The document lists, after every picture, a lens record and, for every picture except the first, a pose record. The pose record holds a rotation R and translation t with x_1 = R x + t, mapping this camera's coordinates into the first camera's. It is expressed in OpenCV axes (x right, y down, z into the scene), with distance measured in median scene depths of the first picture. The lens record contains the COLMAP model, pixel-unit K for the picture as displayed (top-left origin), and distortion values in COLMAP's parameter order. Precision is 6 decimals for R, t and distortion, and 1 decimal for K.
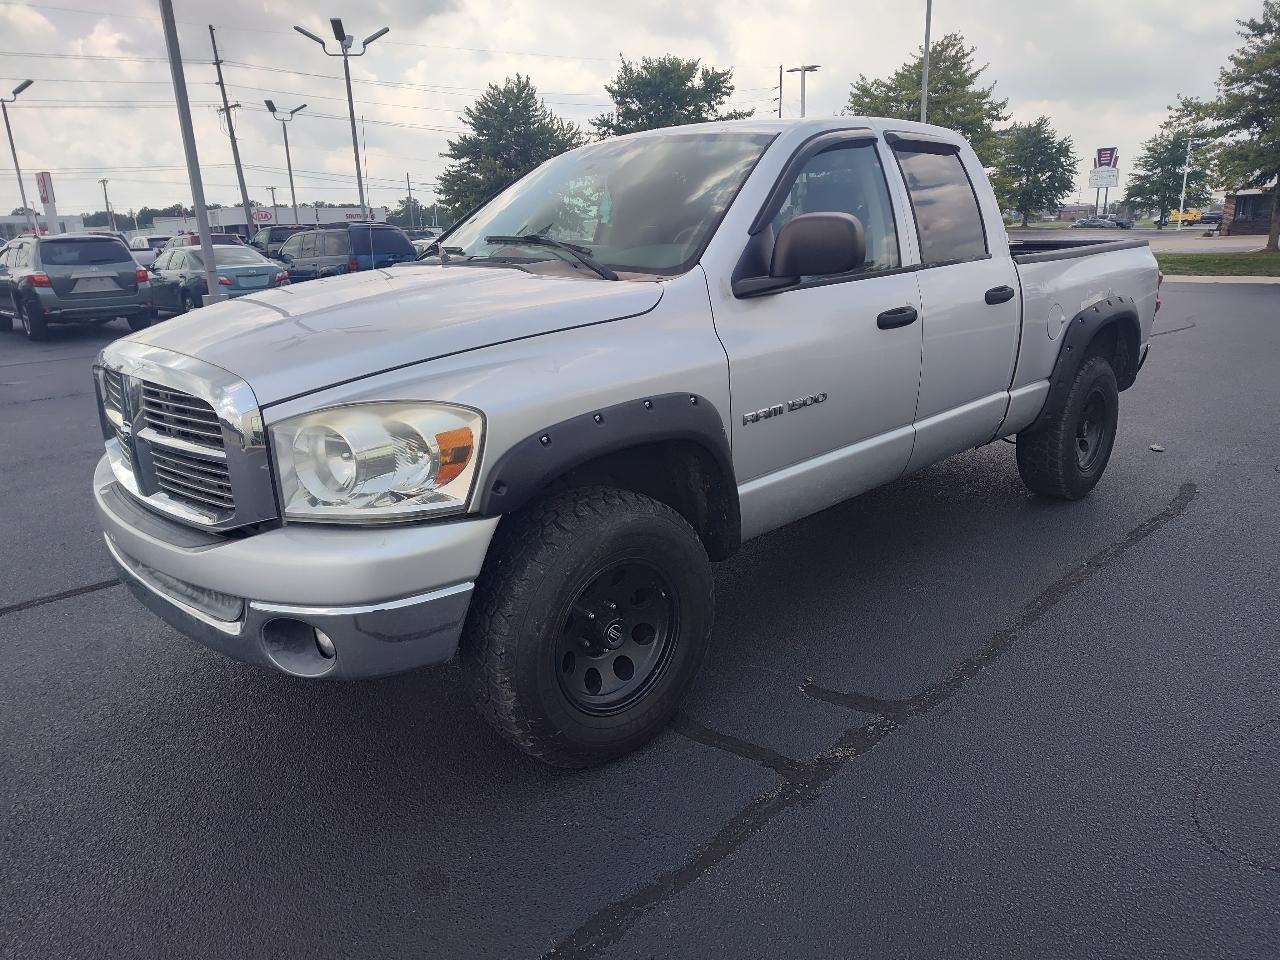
lens RADIAL K [[911.8, 0, 680.1], [0, 911.8, 481.3], [0, 0, 1]] dist [0.016593, -0.001763]
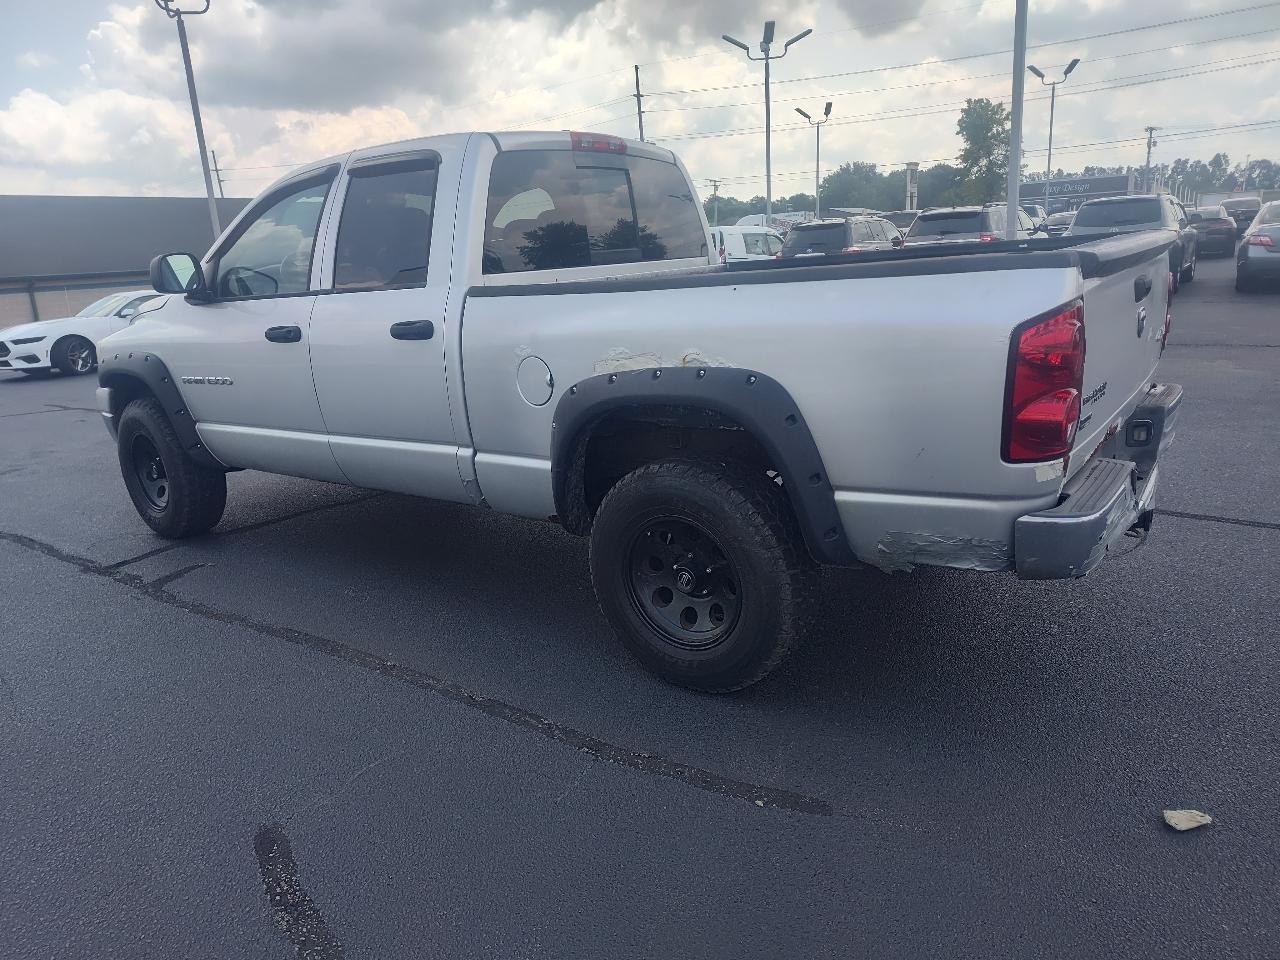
lens RADIAL K [[904.3, 0, 645.3], [0, 904.3, 504.0], [0, 0, 1]] dist [0.057052, -0.072378]
pose [[0.119306, 0.291703, -0.949039, 0.193742], [-0.204826, 0.942536, 0.263955, -0.049765], [0.971500, 0.162897, 0.172198, 0.169089]]
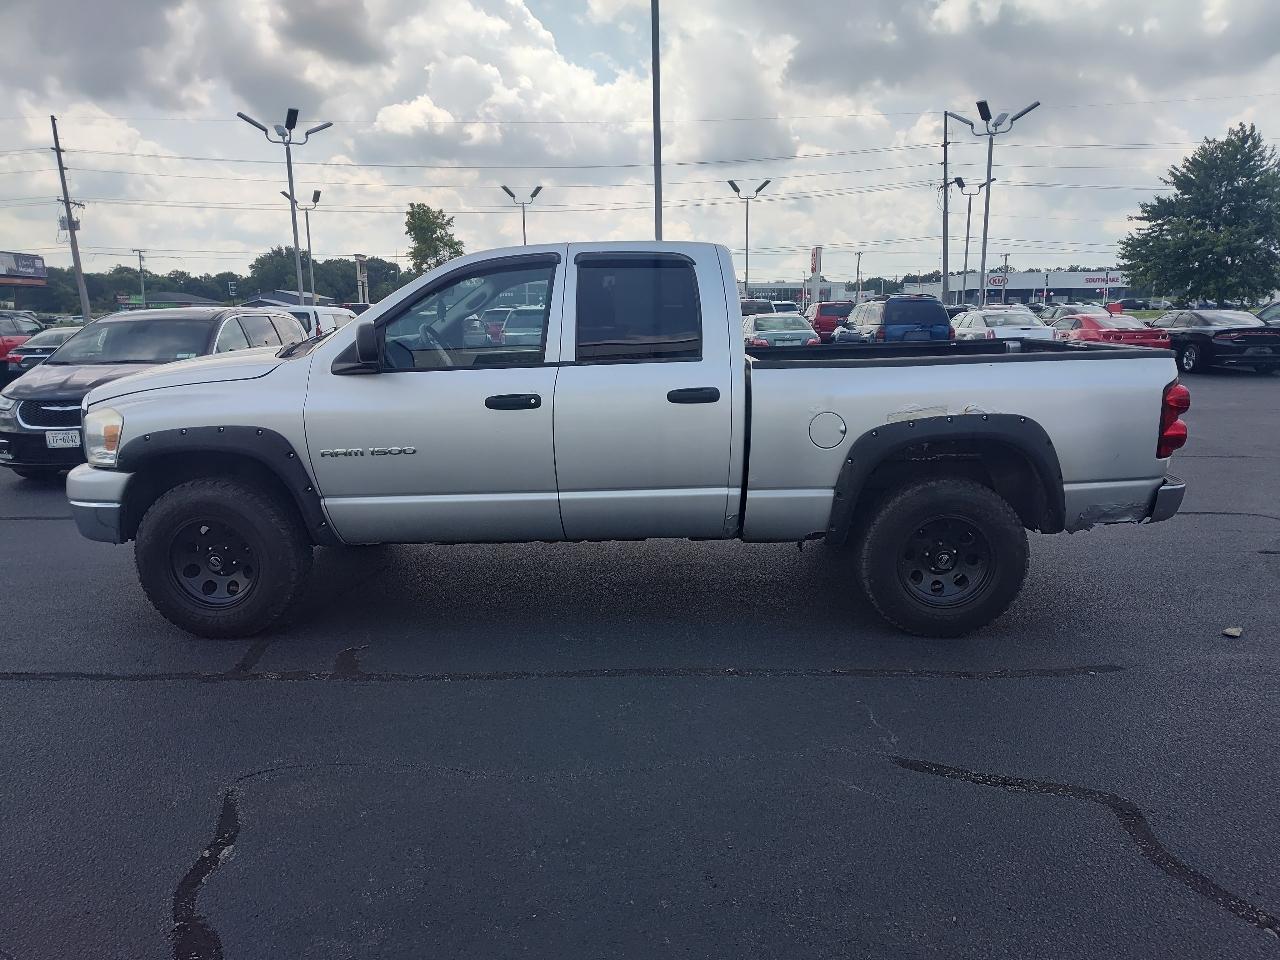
lens RADIAL K [[904.3, 0, 645.3], [0, 904.3, 504.0], [0, 0, 1]] dist [0.057052, -0.072378]
pose [[0.694351, 0.172144, -0.698744, 0.165455], [-0.200206, 0.978845, 0.042203, -0.017121], [0.691226, 0.110588, 0.714126, 0.033014]]
